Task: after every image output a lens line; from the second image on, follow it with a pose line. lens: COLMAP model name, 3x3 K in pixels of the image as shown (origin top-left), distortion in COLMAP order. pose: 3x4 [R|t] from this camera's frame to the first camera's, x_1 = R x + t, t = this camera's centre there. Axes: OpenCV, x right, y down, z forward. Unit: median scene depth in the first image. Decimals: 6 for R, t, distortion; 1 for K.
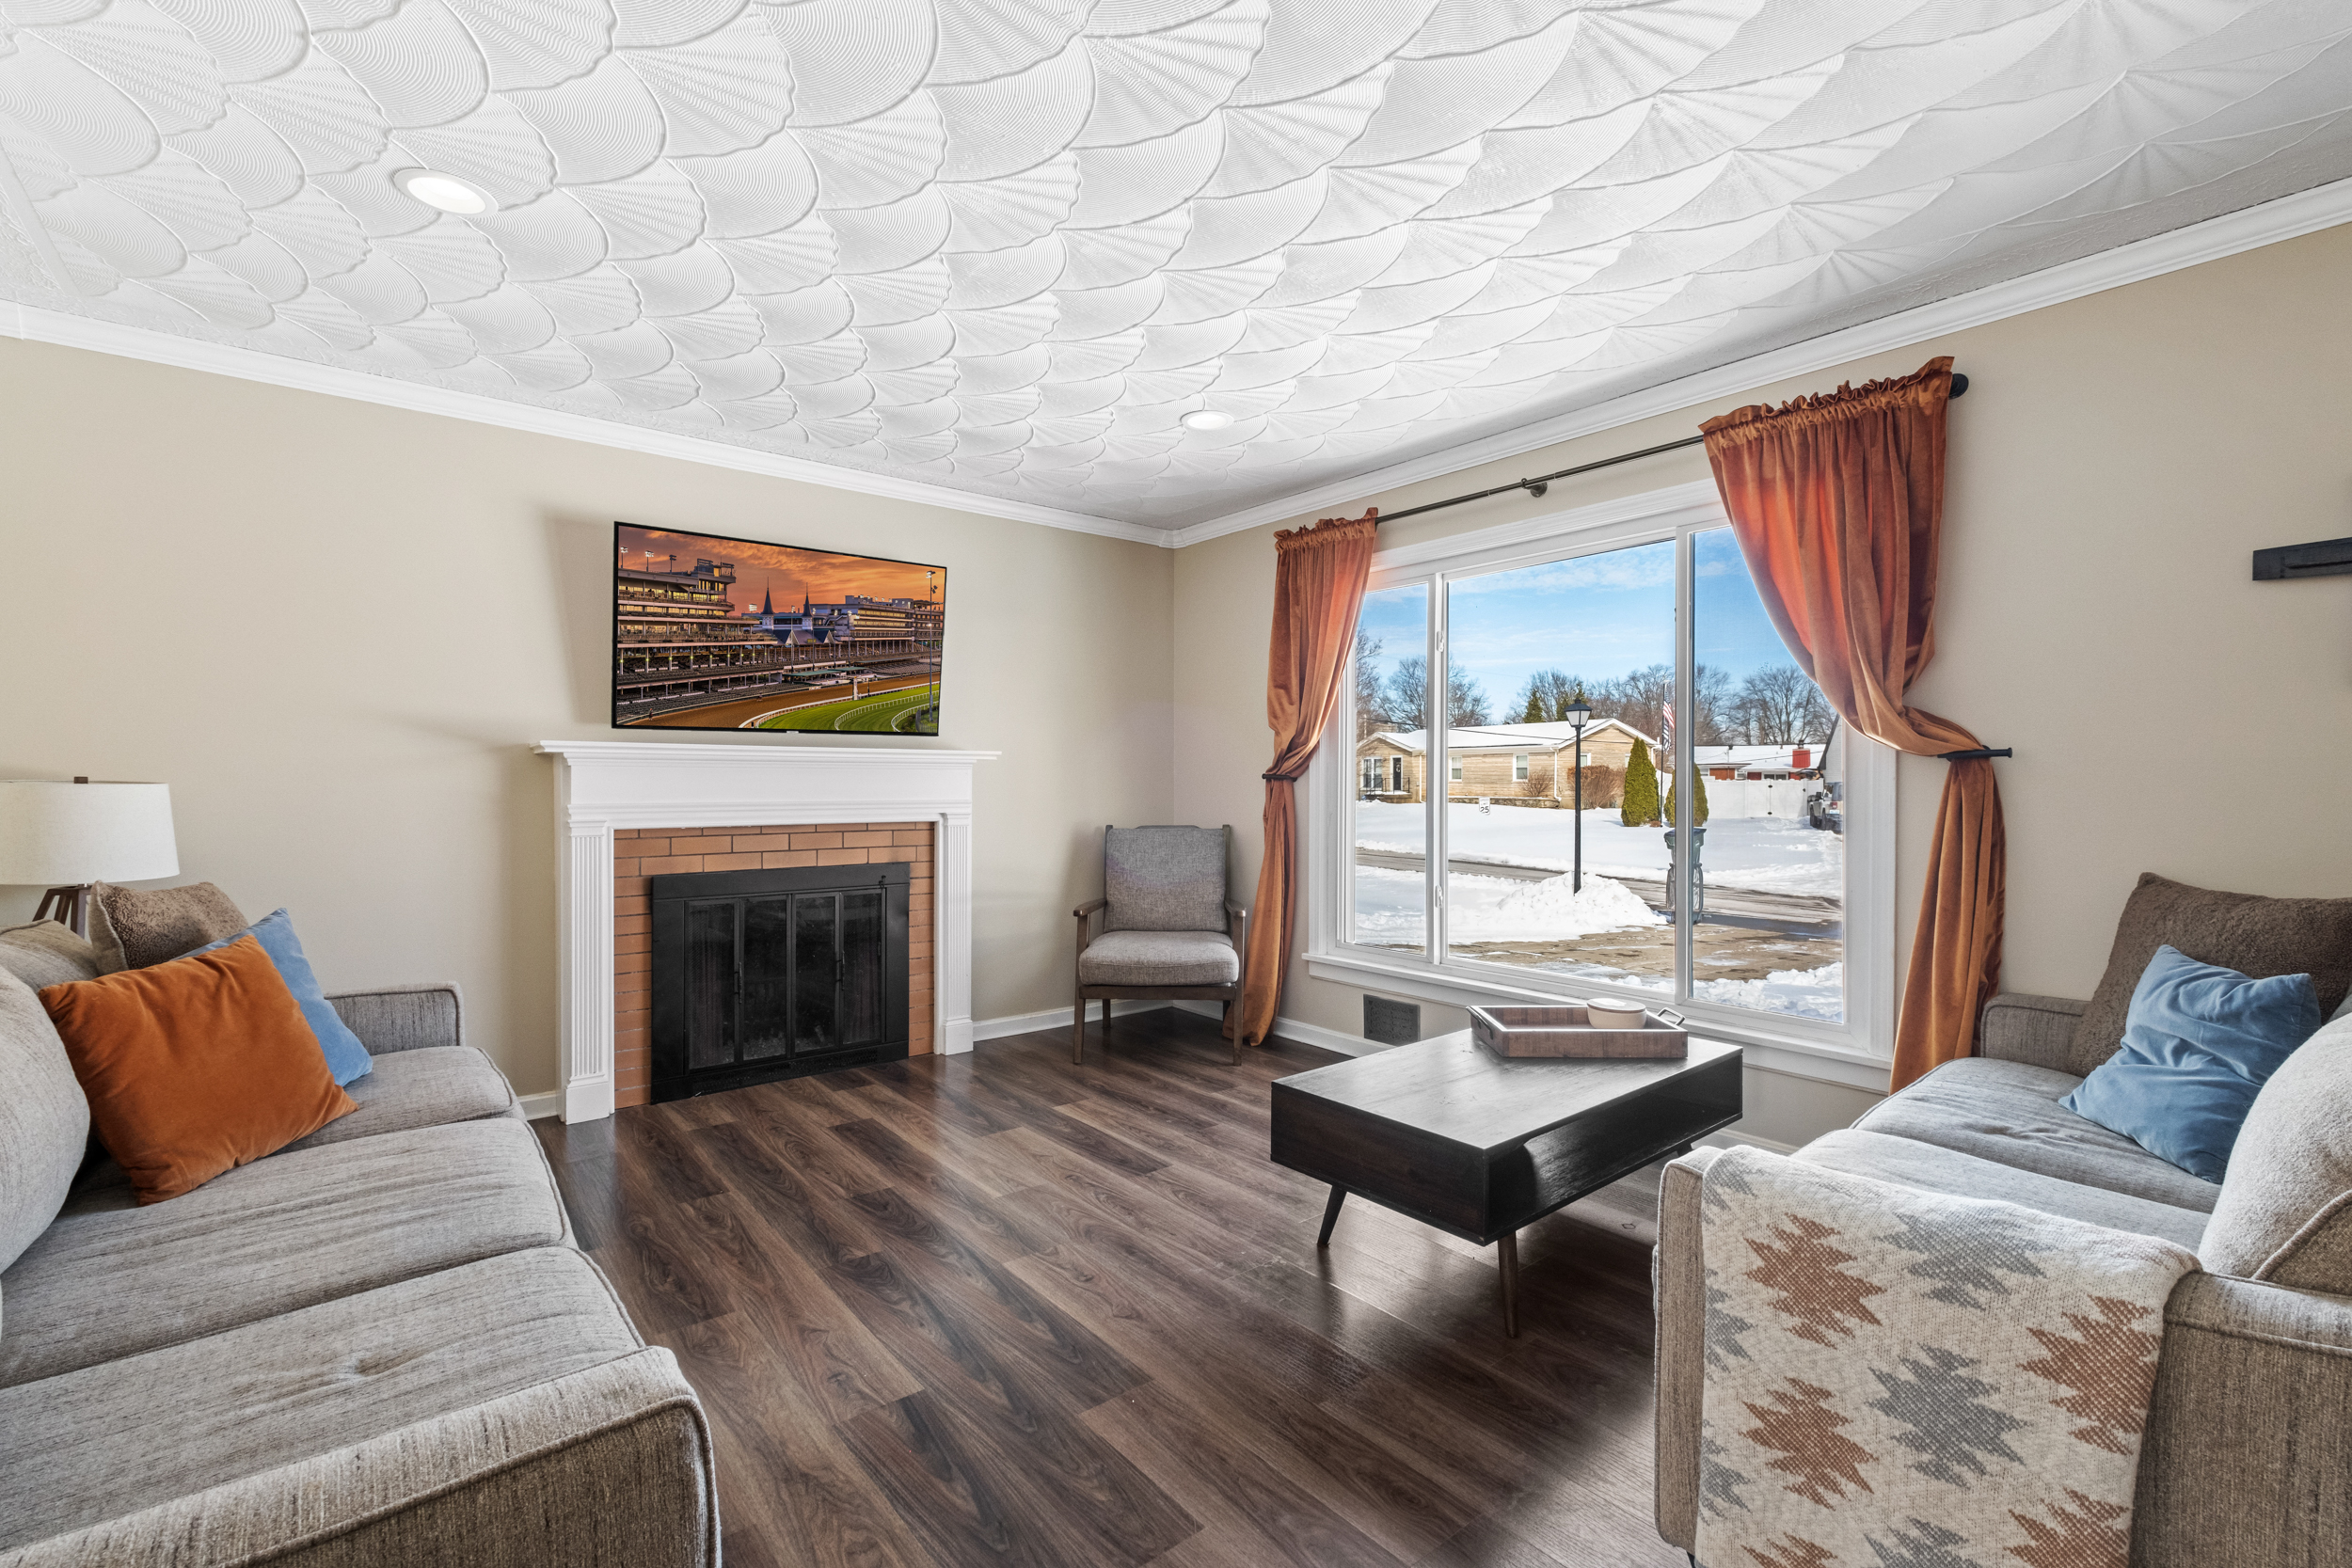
lens RADIAL K [[1026.7, 0, 1173.0], [0, 1026.7, 797.1], [0, 0, 1]] dist [-0.009815, -0.000625]
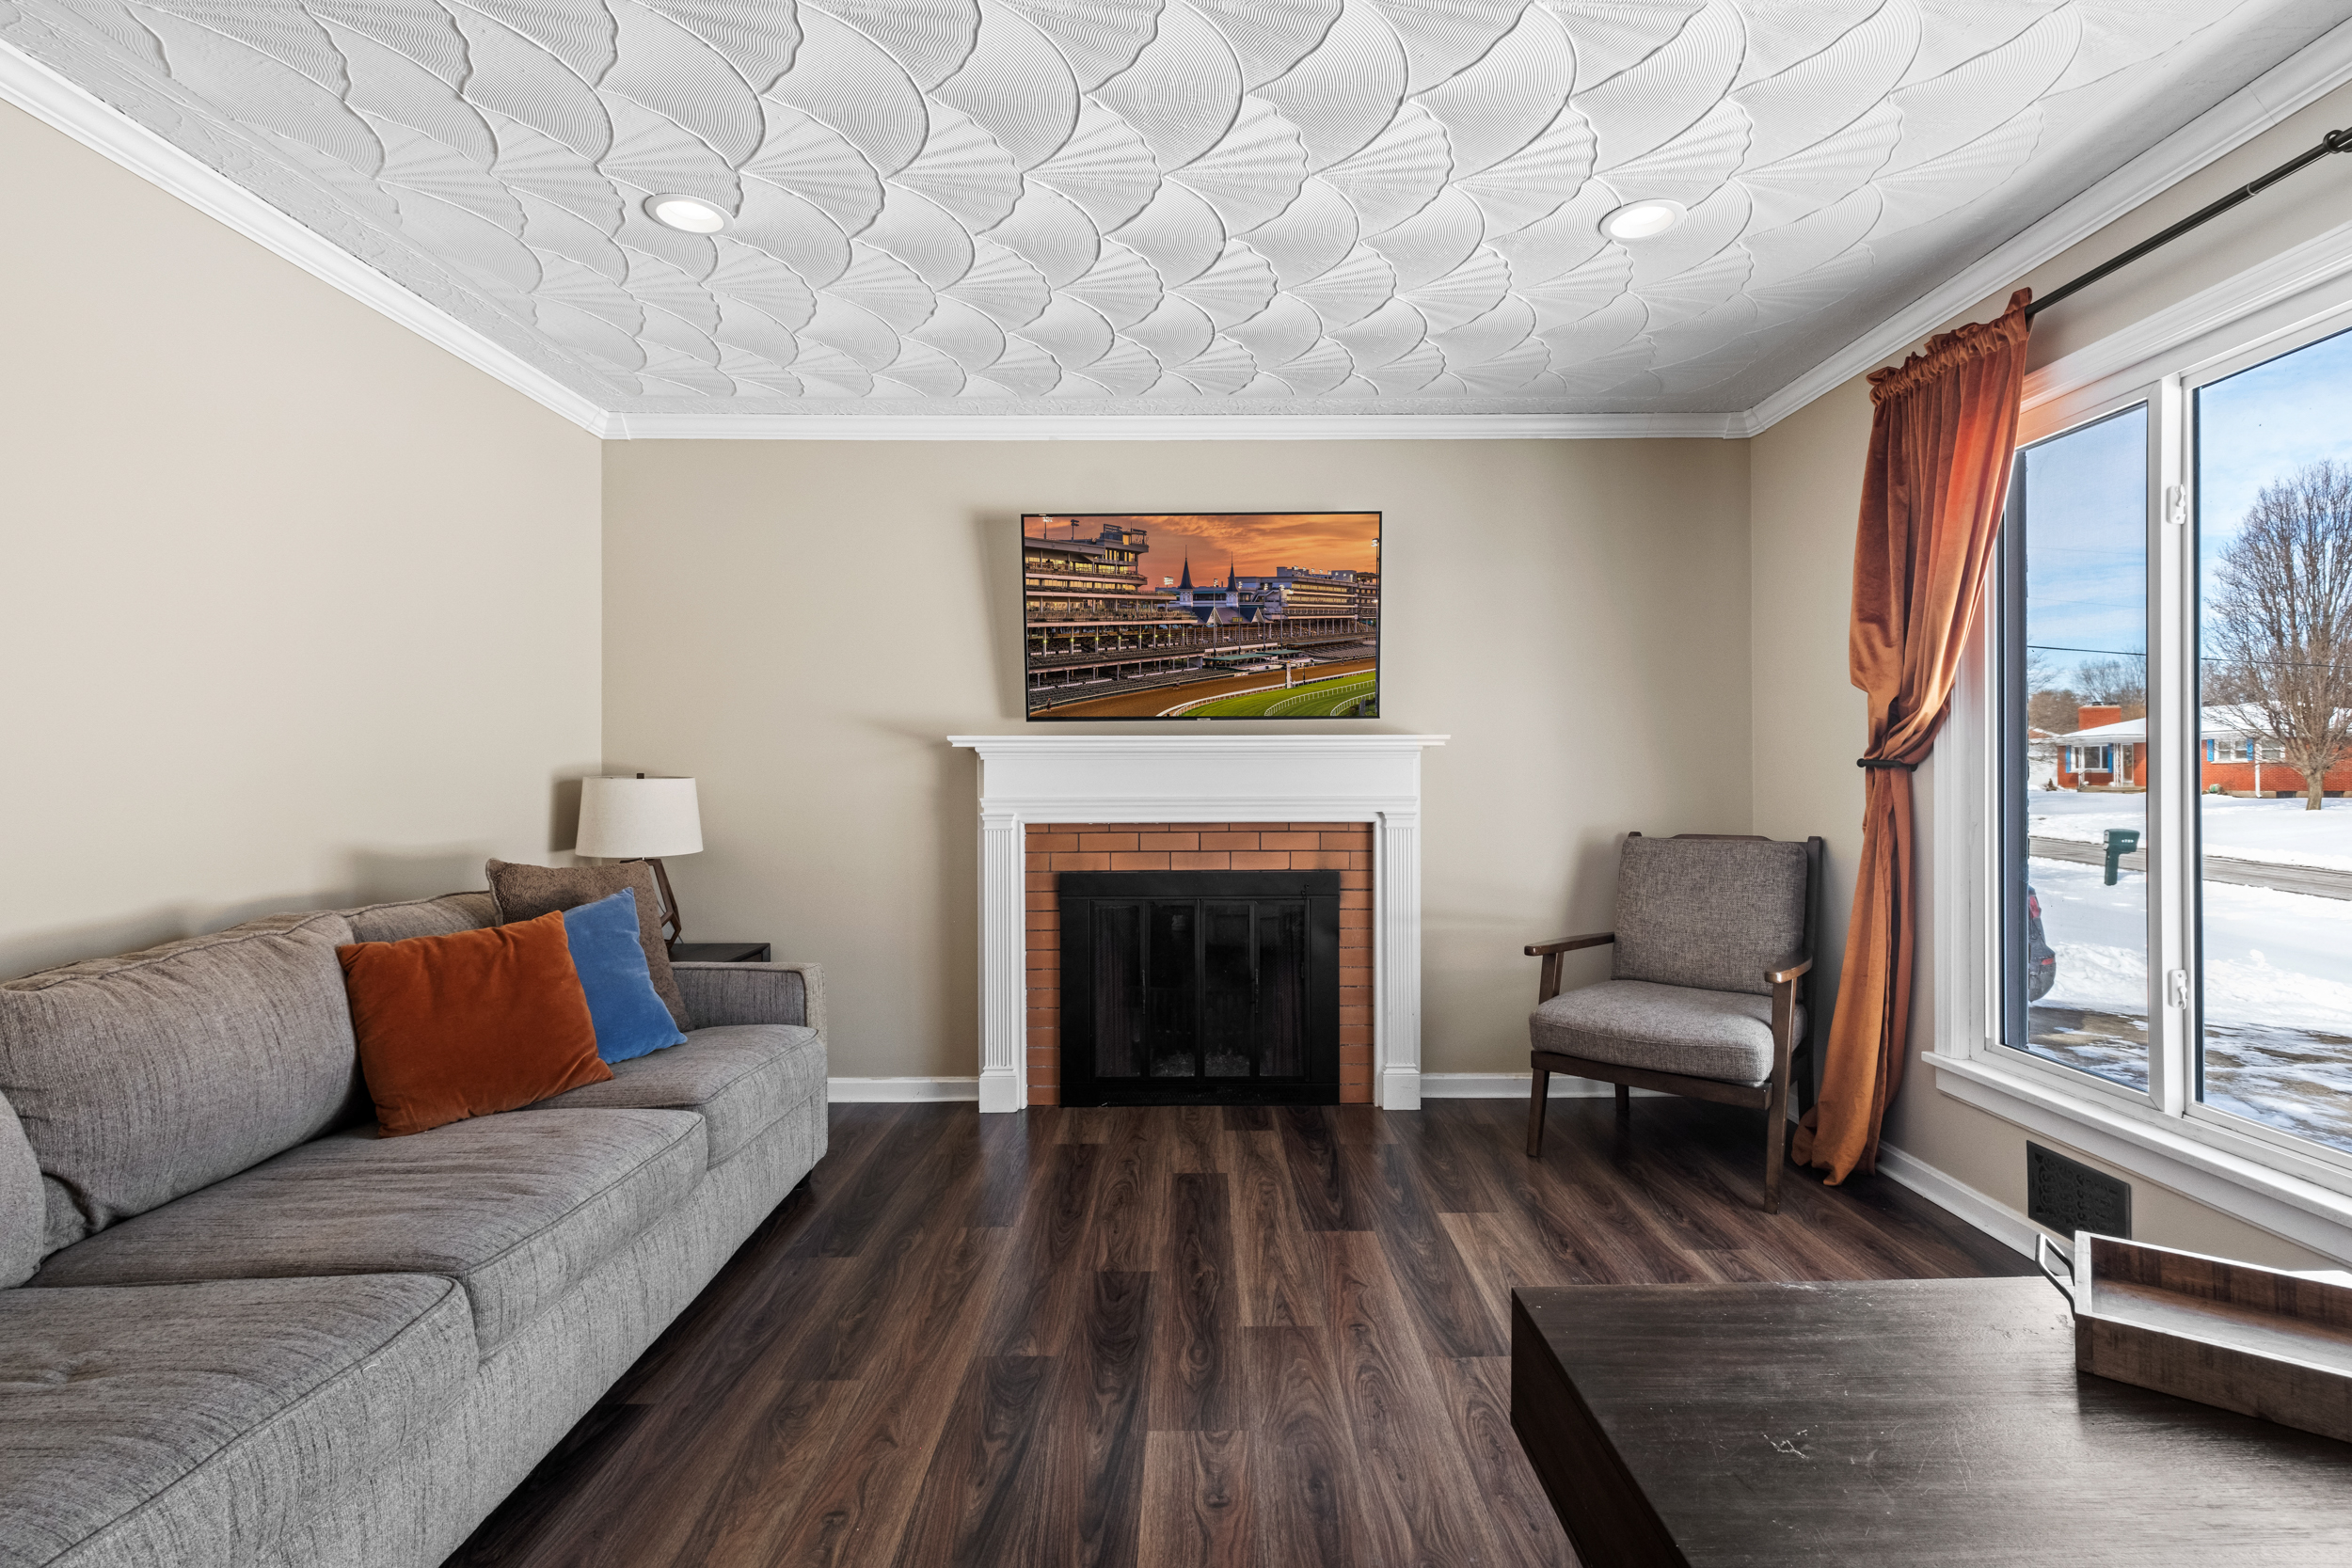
lens RADIAL K [[1072.3, 0, 1186.5], [0, 1072.3, 777.9], [0, 0, 1]] dist [0.003677, -0.007093]
pose [[0.782132, -0.002169, -0.623109, 0.205258], [-0.004778, 0.999944, -0.009477, -0.003281], [0.623095, 0.010389, 0.782077, 0.253279]]
